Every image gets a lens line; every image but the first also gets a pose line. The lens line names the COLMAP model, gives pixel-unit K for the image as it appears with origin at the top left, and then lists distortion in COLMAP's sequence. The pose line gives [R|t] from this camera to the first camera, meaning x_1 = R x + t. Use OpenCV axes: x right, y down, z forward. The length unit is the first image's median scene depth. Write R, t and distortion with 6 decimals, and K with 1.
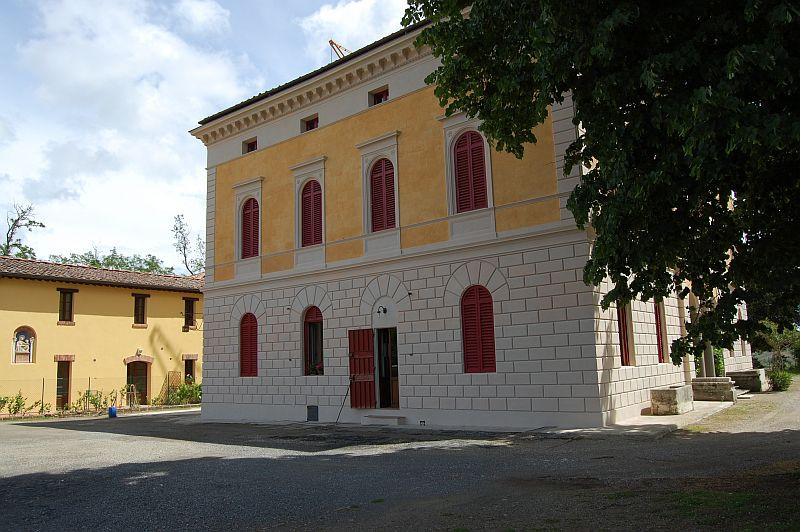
lens RADIAL K [[611.6, 0, 400.0], [0, 611.6, 266.0], [0, 0, 1]] dist [-0.002298, 0.000107]
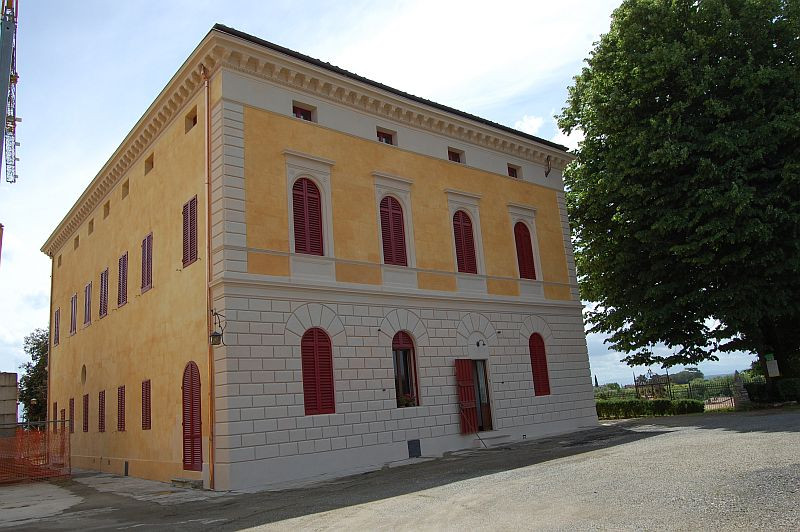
lens RADIAL K [[586.1, 0, 400.0], [0, 586.1, 266.0], [0, 0, 1]] dist [-0.000773, -0.000134]
pose [[0.211710, 0.229719, 0.949952, -0.957341], [-0.095231, 0.972207, -0.213878, 0.152131], [-0.972682, -0.045185, 0.227702, 0.768813]]
